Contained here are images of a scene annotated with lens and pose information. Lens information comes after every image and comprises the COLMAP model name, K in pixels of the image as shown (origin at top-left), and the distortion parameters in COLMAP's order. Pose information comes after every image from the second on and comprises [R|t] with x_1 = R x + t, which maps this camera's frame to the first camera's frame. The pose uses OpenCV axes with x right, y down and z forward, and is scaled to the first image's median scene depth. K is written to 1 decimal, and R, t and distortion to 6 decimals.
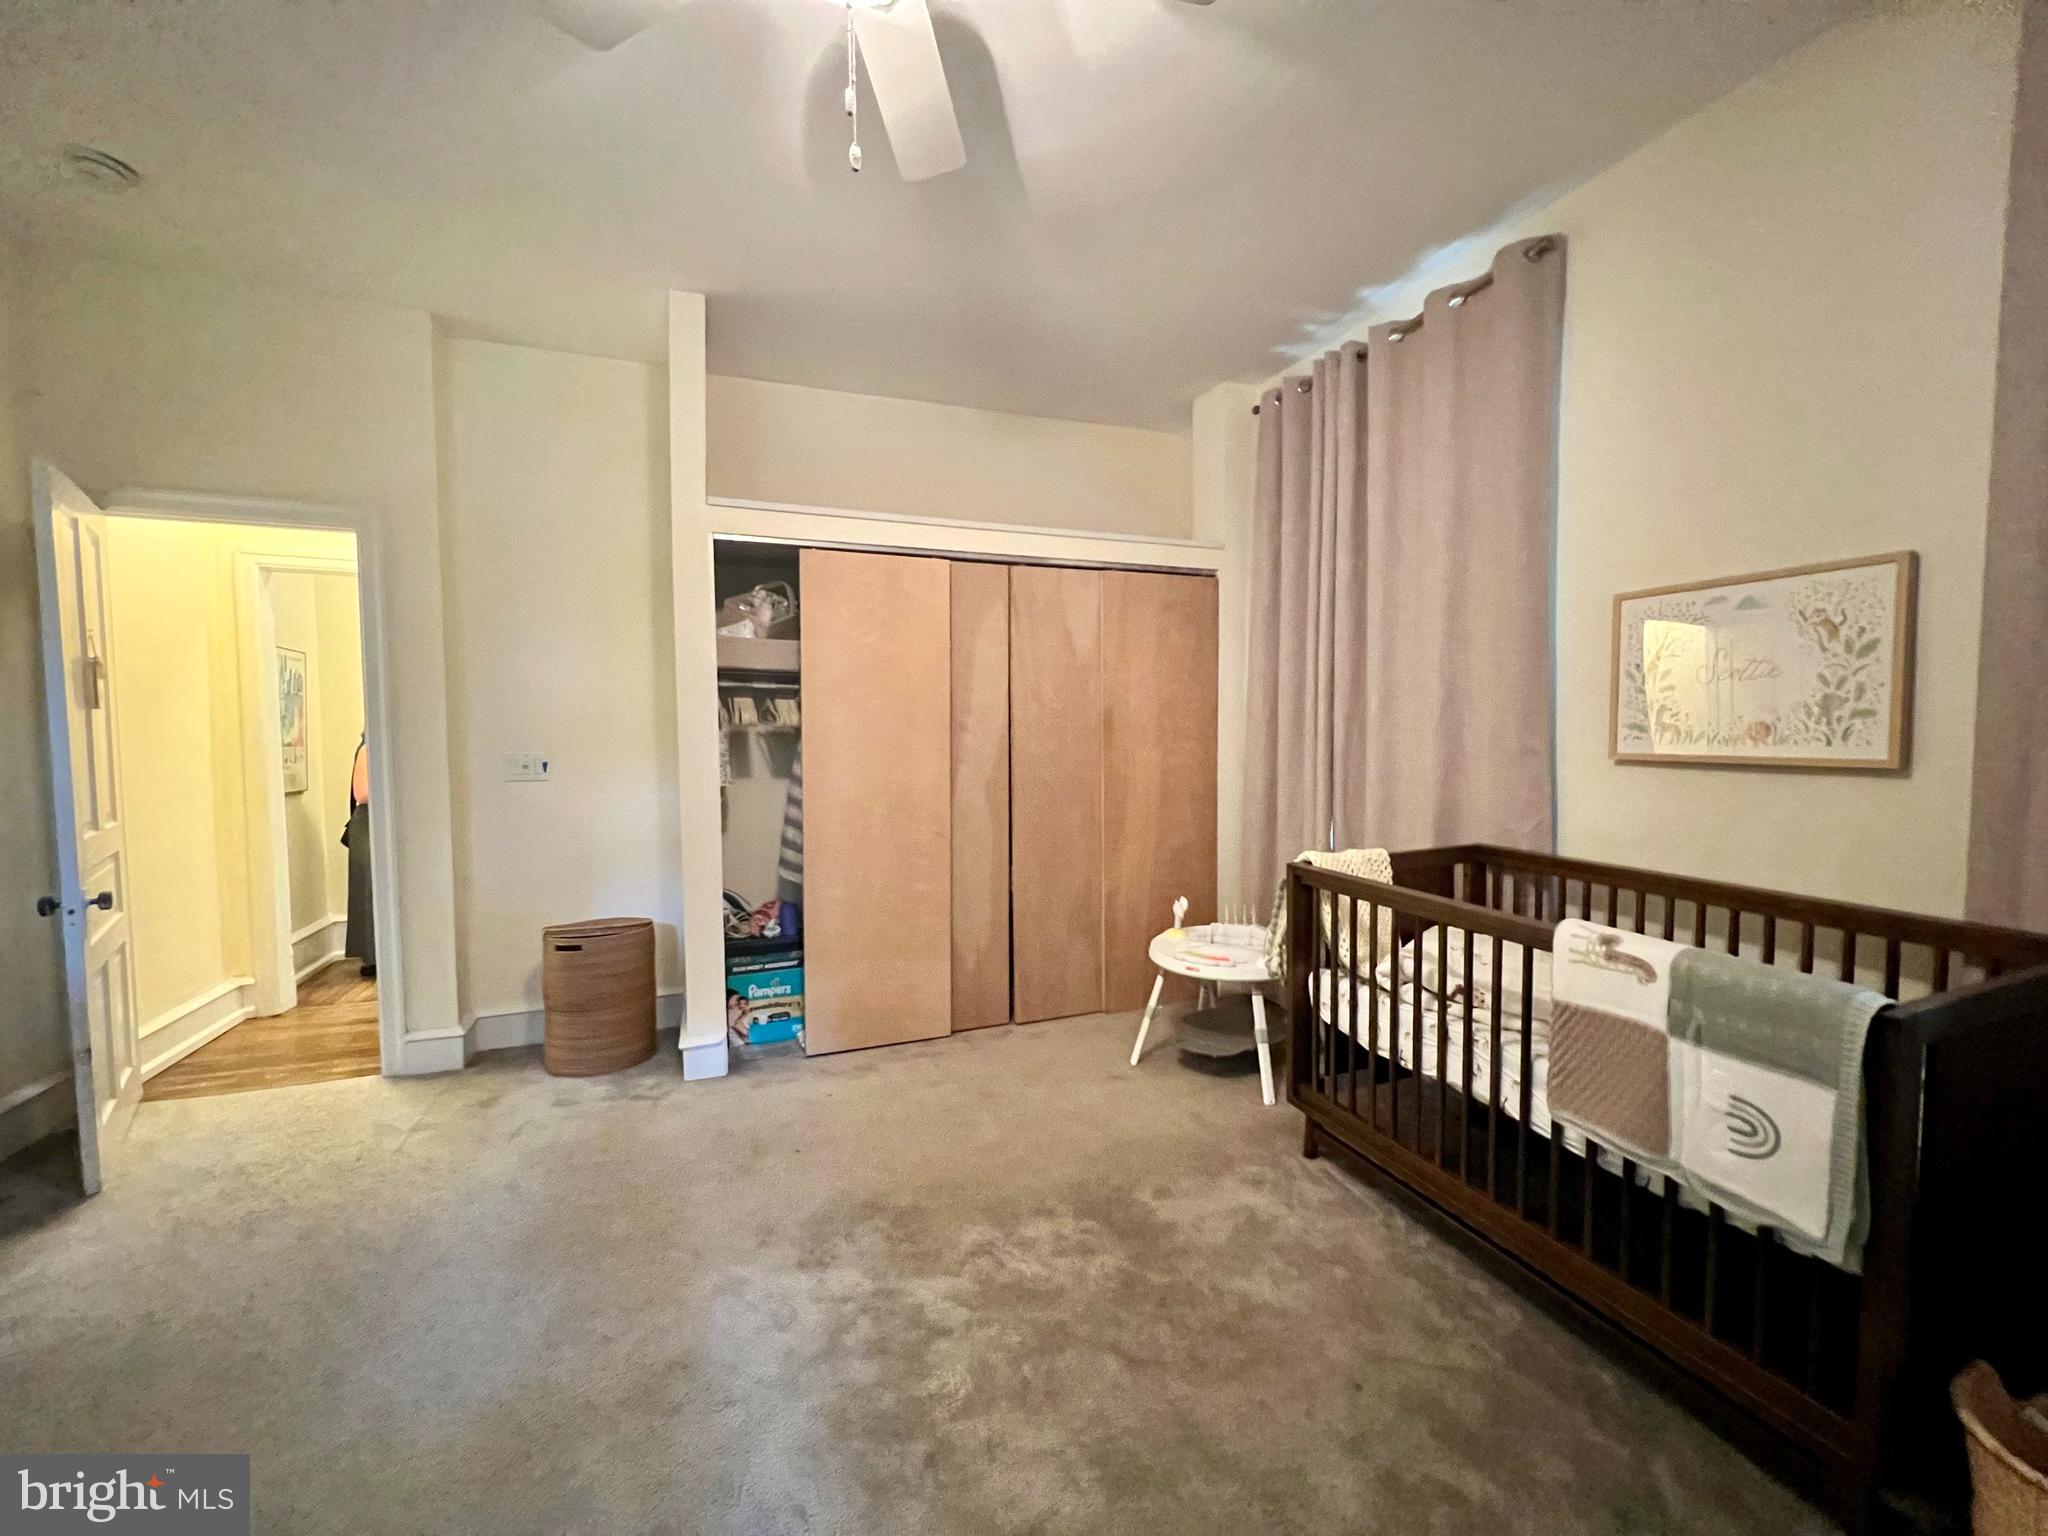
lens RADIAL K [[823.1, 0, 1023.1], [0, 823.1, 762.6], [0, 0, 1]] dist [-0.000643, 0.001029]
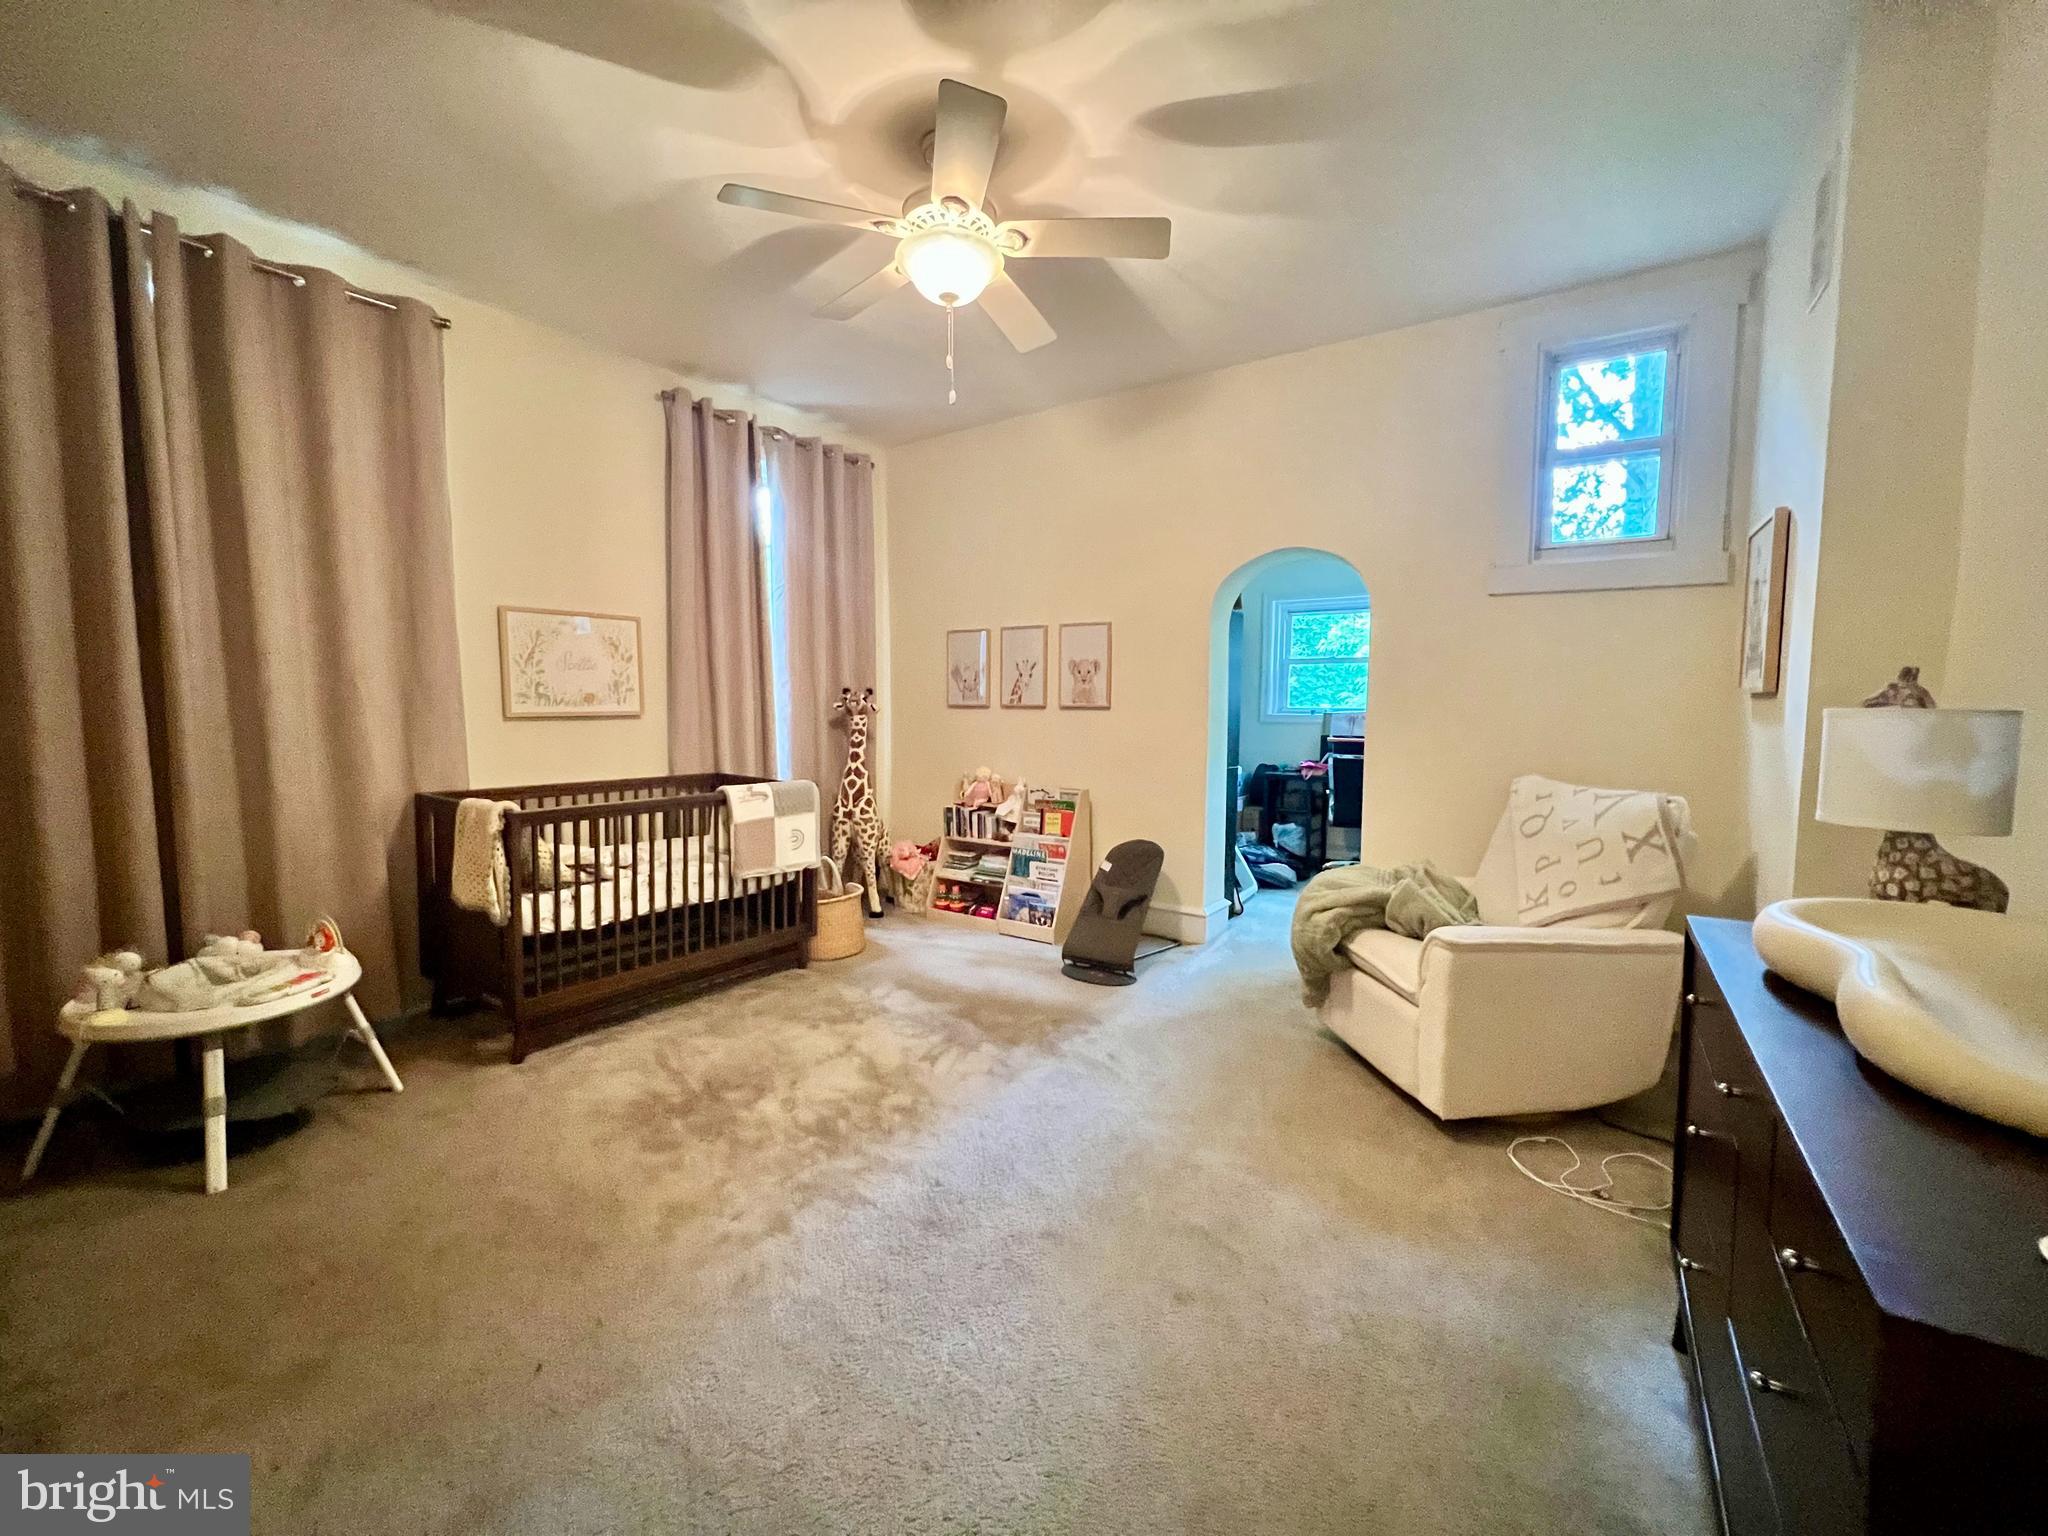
lens RADIAL K [[823.1, 0, 1014.6], [0, 823.1, 765.1], [0, 0, 1]] dist [-0.000643, 0.001029]
pose [[-0.574134, -0.066927, 0.816022, -1.182894], [0.033864, 0.993860, 0.105339, -0.049616], [-0.818061, 0.088113, -0.568342, 1.264712]]
